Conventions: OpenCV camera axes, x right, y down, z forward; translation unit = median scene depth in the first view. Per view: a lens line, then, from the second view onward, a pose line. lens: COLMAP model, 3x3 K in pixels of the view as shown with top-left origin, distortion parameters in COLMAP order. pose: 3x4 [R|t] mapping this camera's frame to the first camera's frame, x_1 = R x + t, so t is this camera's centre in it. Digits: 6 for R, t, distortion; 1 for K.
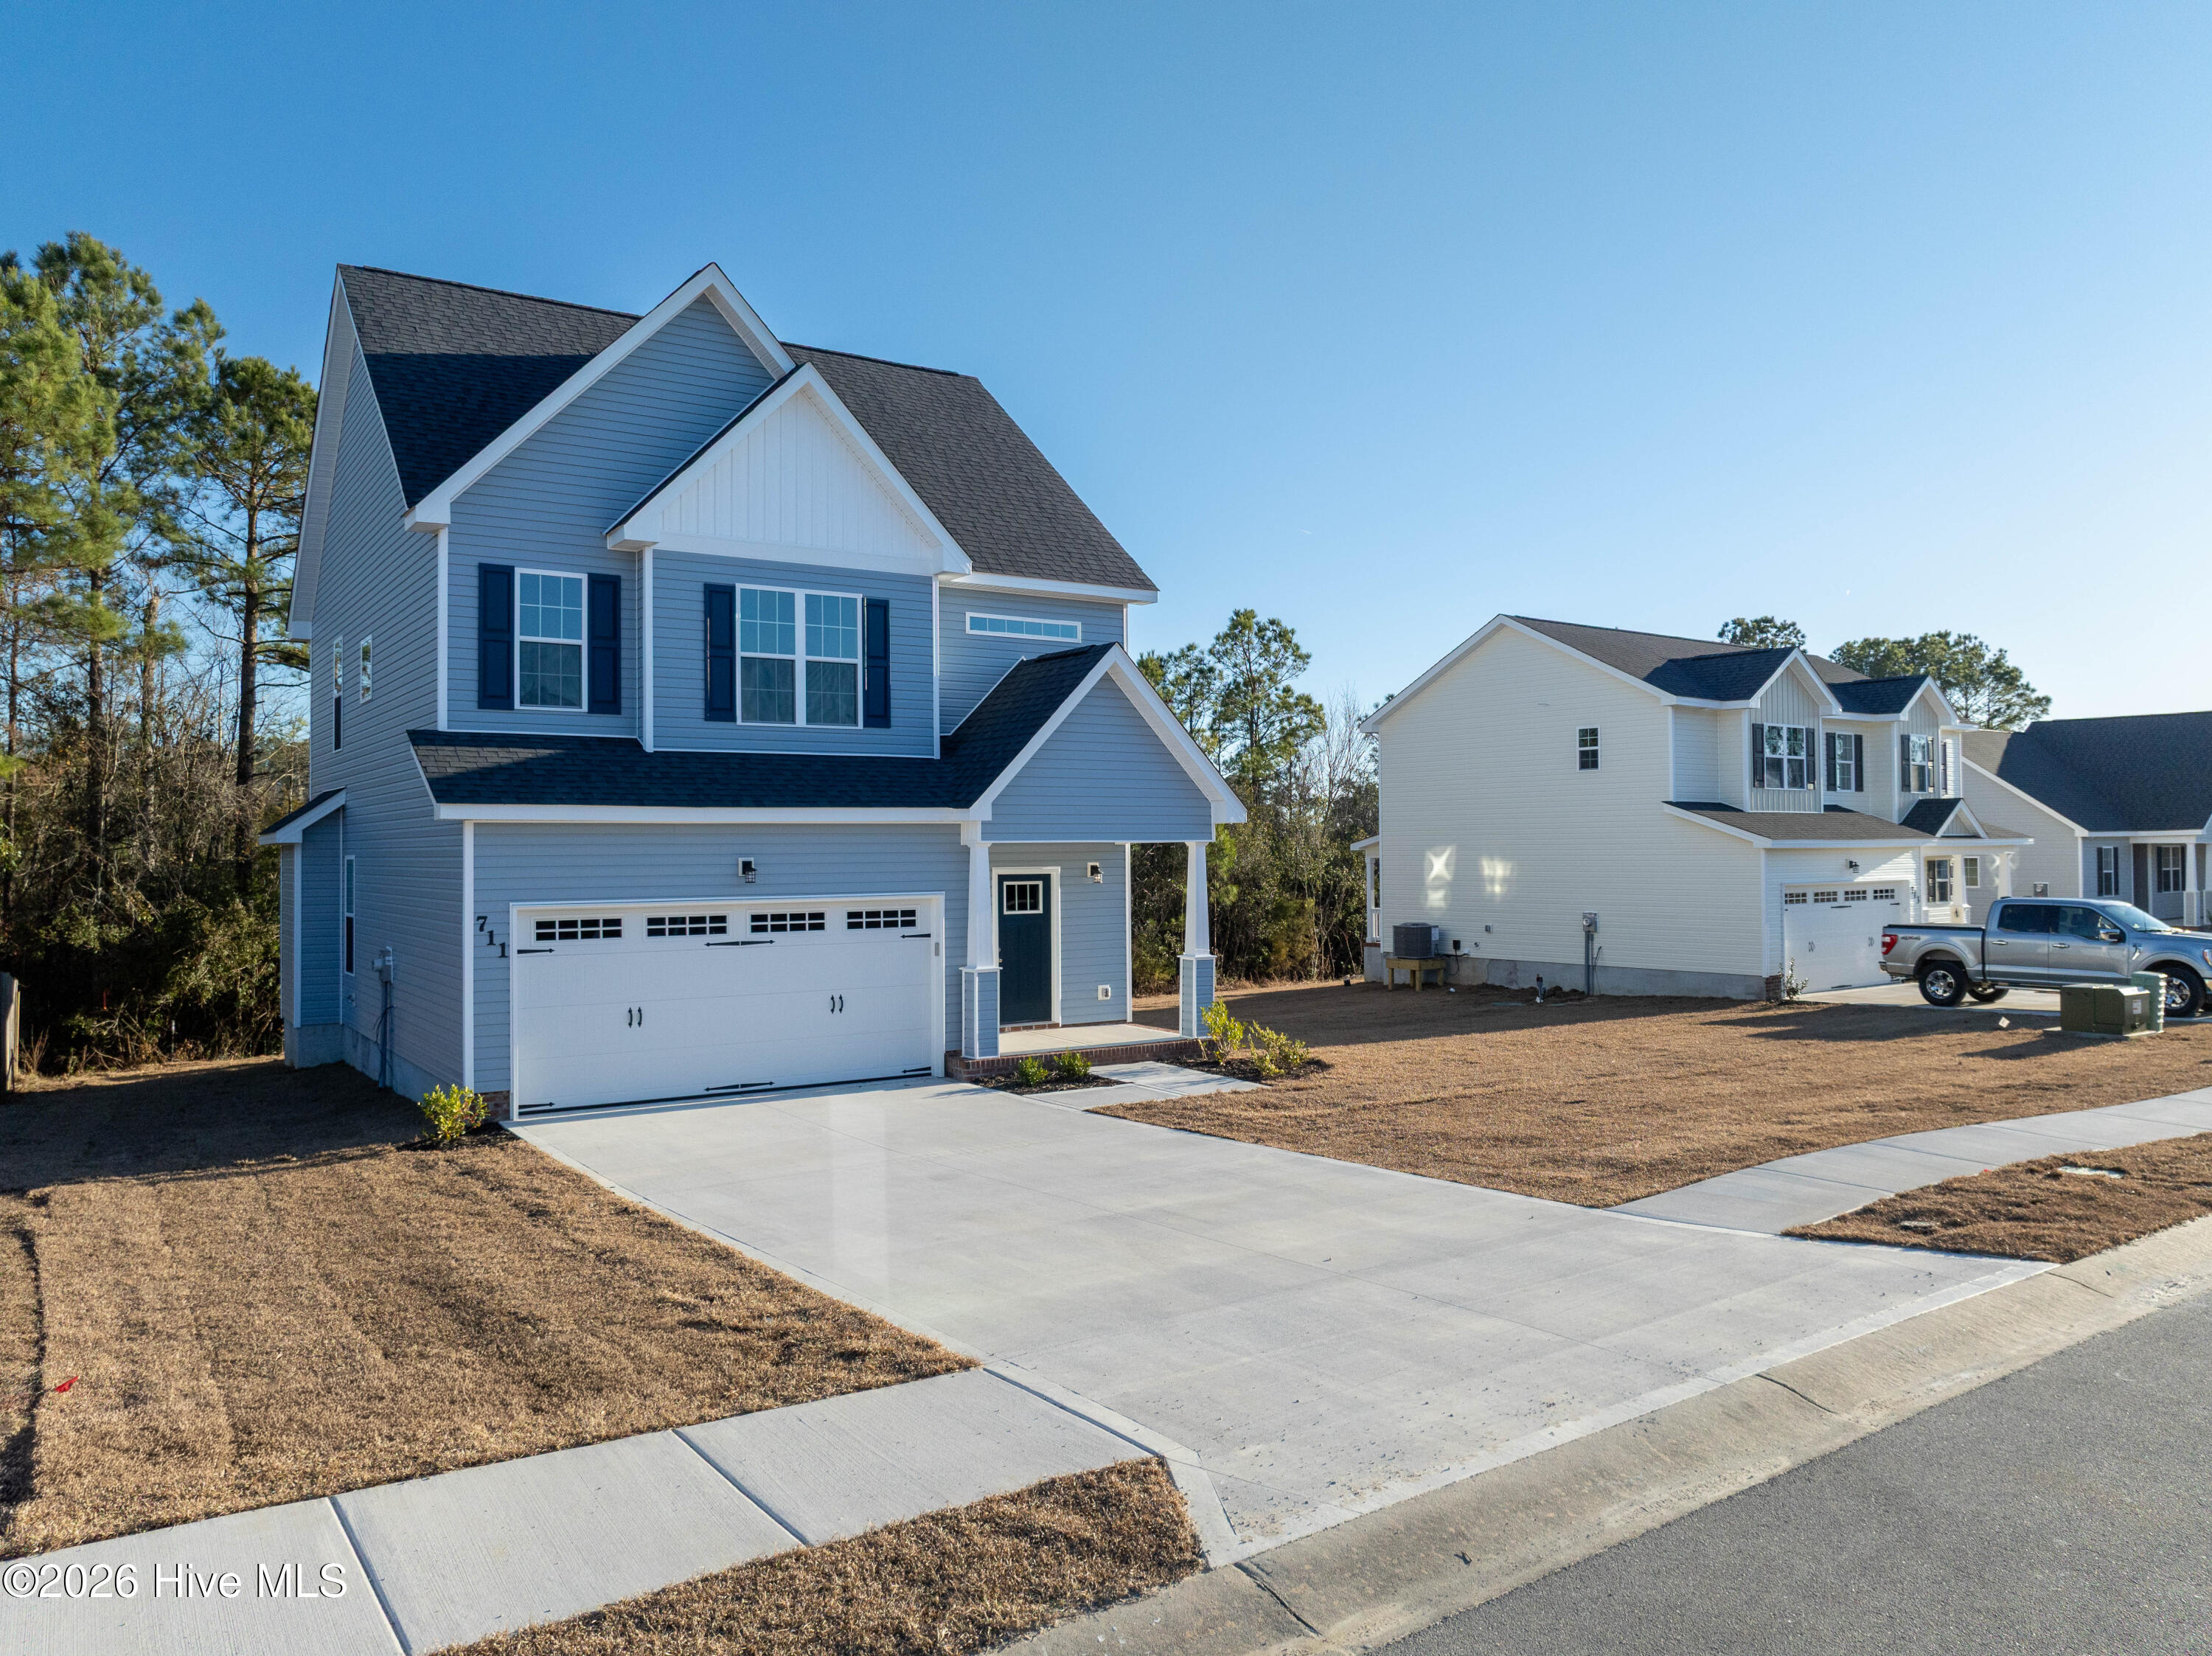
lens RADIAL K [[1573.4, 0, 1127.9], [0, 1573.4, 809.2], [0, 0, 1]] dist [-0.027344, -0.015942]
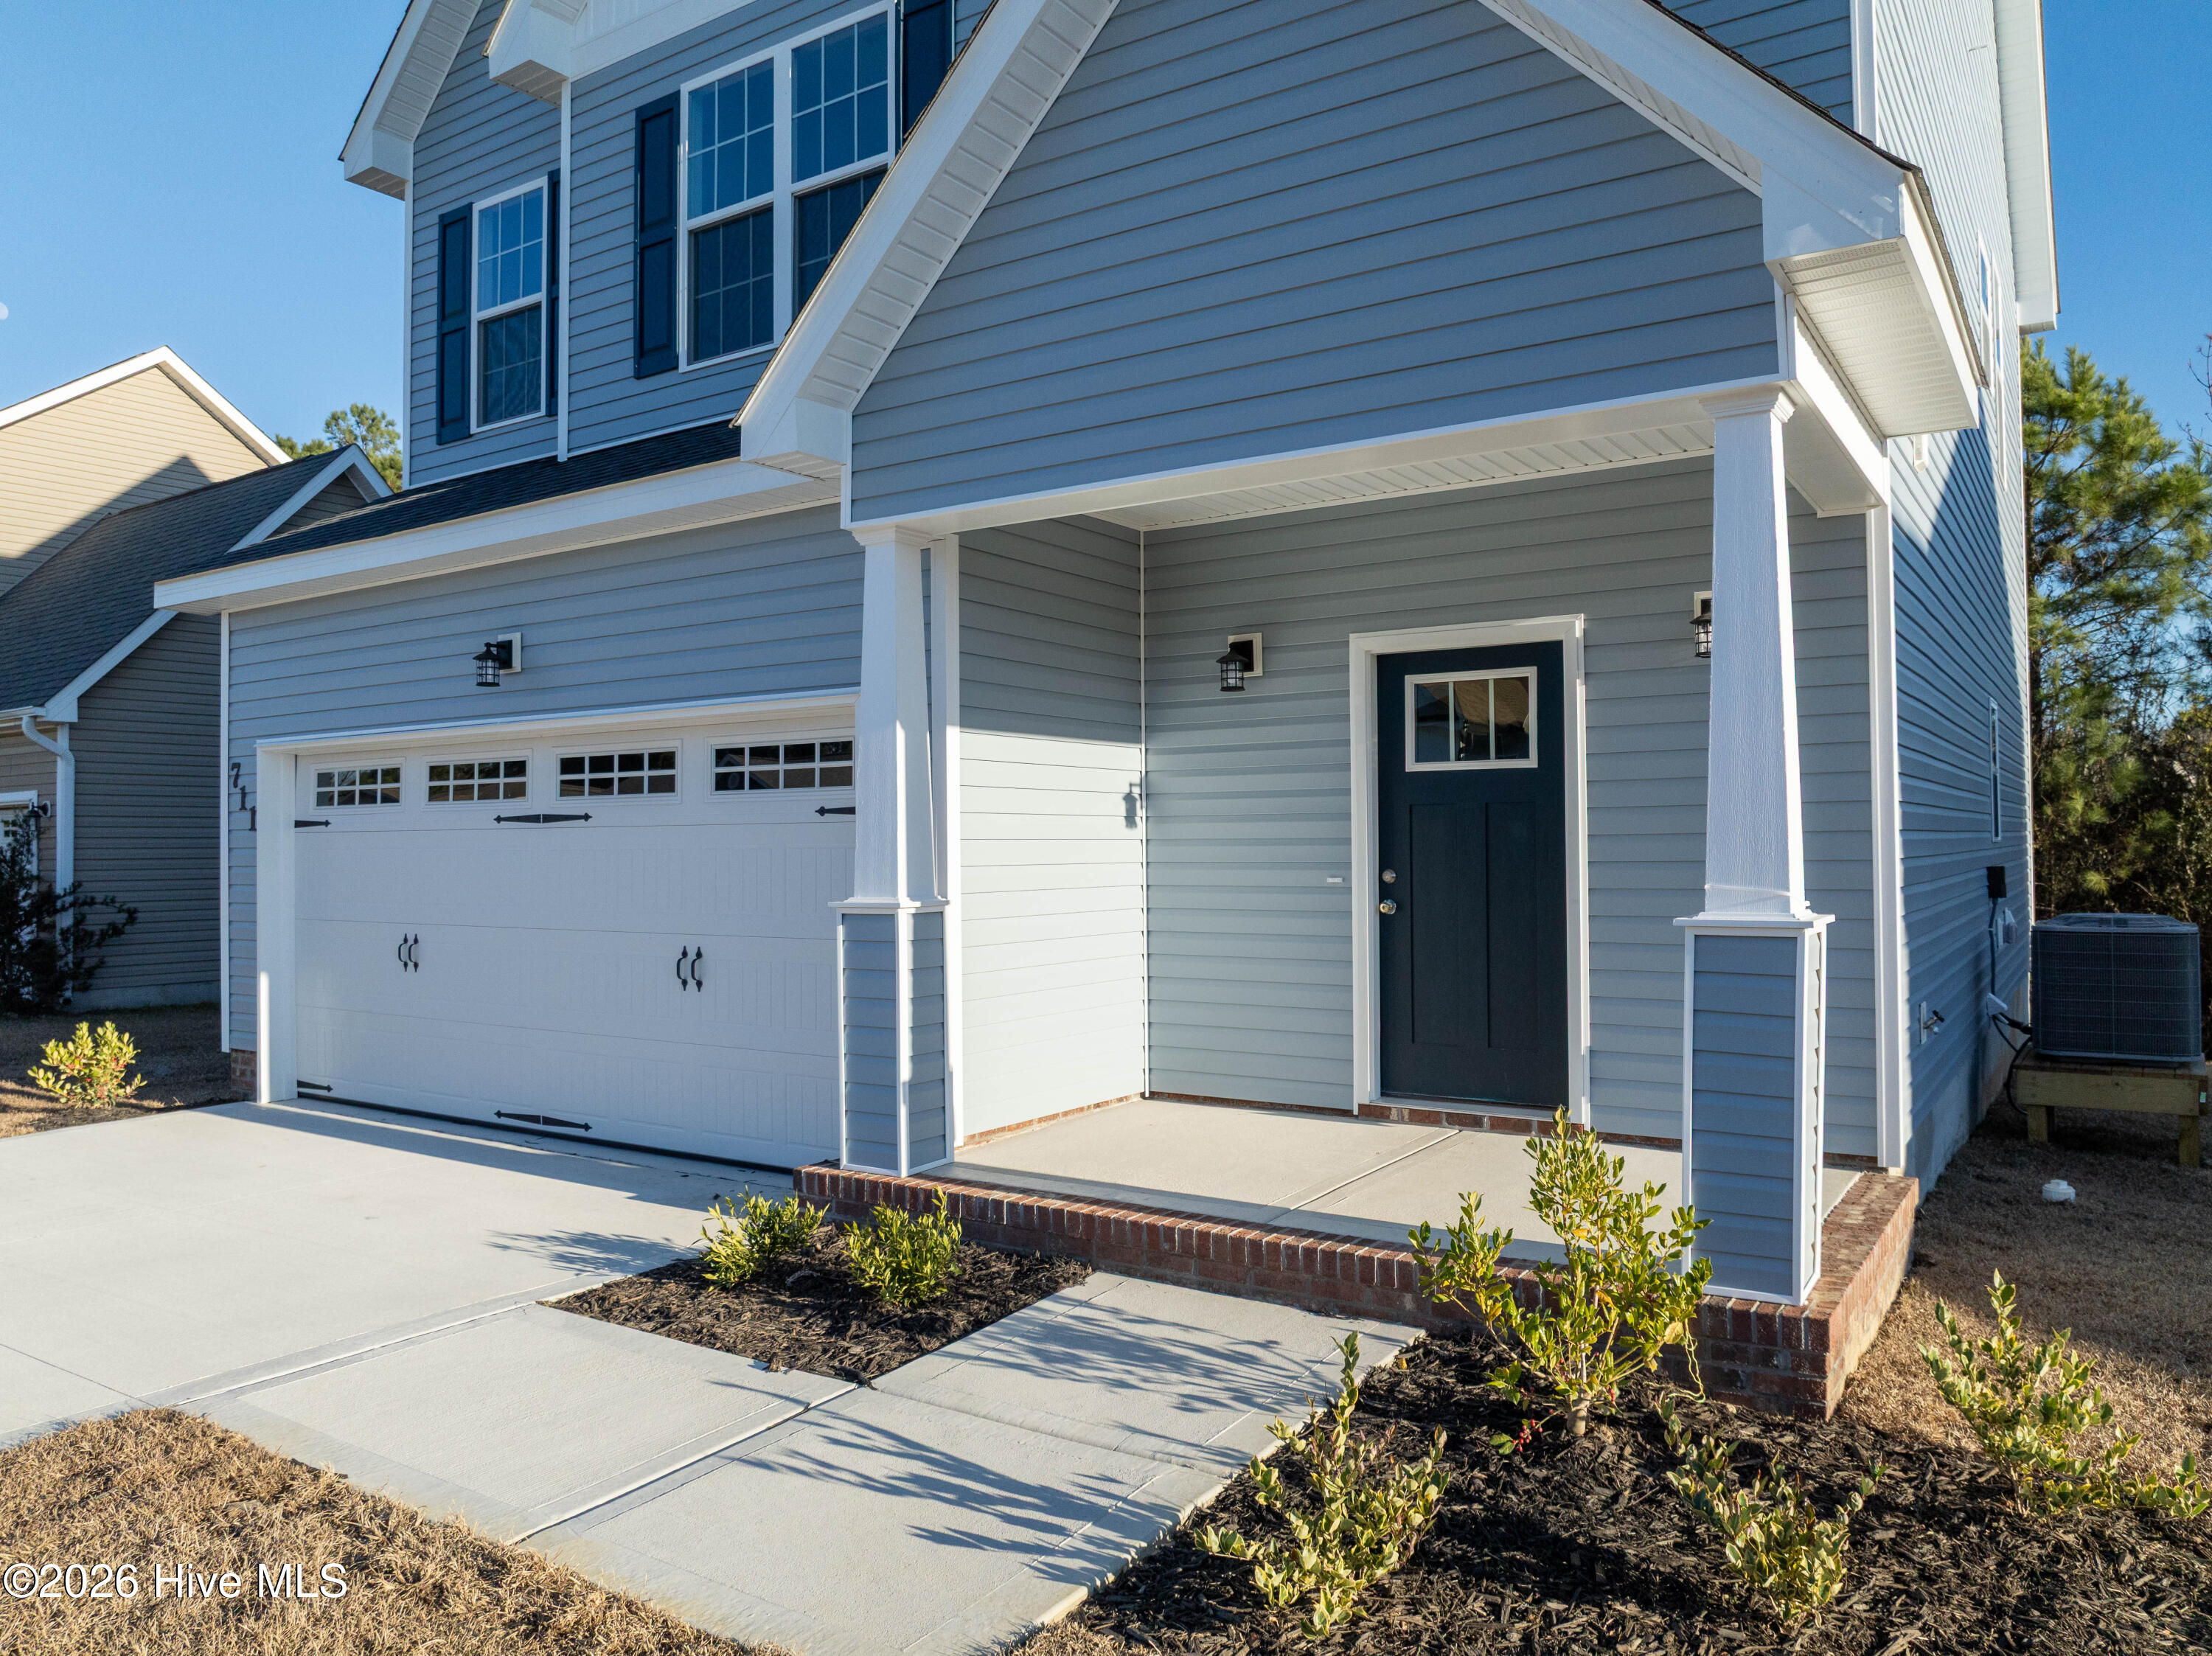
lens RADIAL K [[1555.3, 0, 1107.3], [0, 1555.3, 822.4], [0, 0, 1]] dist [-0.026888, -0.003075]
pose [[0.367220, -0.009246, -0.930088, 0.240265], [0.029280, 0.999570, 0.001624, 0.086981], [0.929673, -0.027829, 0.367333, 0.944989]]
